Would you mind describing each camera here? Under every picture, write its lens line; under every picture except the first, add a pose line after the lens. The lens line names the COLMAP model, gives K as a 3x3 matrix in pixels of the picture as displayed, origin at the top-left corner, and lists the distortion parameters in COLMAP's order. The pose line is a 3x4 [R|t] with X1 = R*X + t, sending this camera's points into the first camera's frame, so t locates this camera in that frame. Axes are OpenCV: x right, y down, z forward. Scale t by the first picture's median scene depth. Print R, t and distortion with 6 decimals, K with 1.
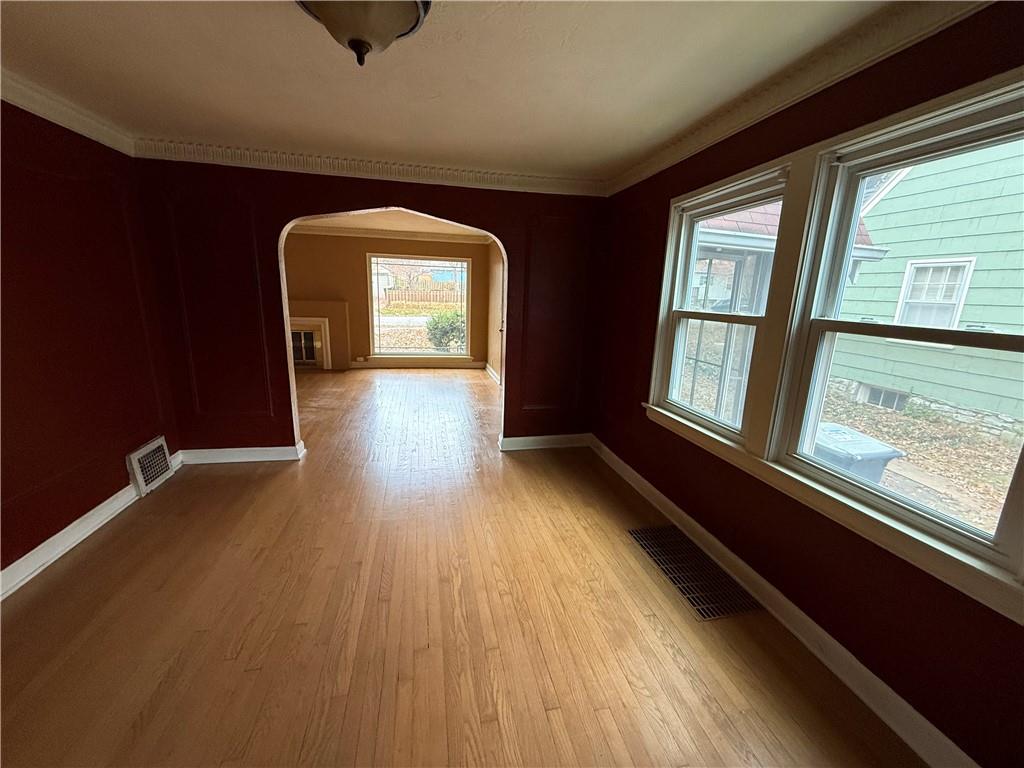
lens RADIAL K [[405.9, 0, 514.4], [0, 405.9, 381.3], [0, 0, 1]] dist [0.001020, -0.000303]
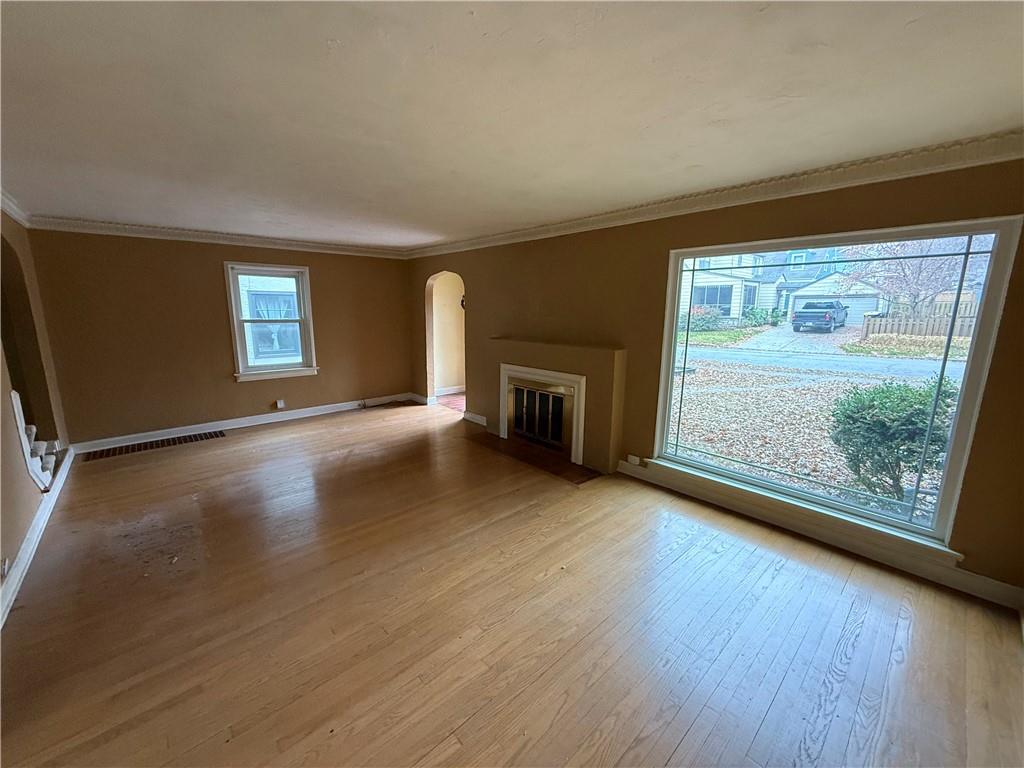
lens RADIAL K [[405.9, 0, 508.2], [0, 405.9, 383.7], [0, 0, 1]] dist [0.001020, -0.000303]
pose [[0.499270, 0.129894, -0.856654, -0.031853], [-0.181370, 0.982463, 0.043266, -0.141272], [0.847251, 0.133770, 0.514073, 0.584605]]
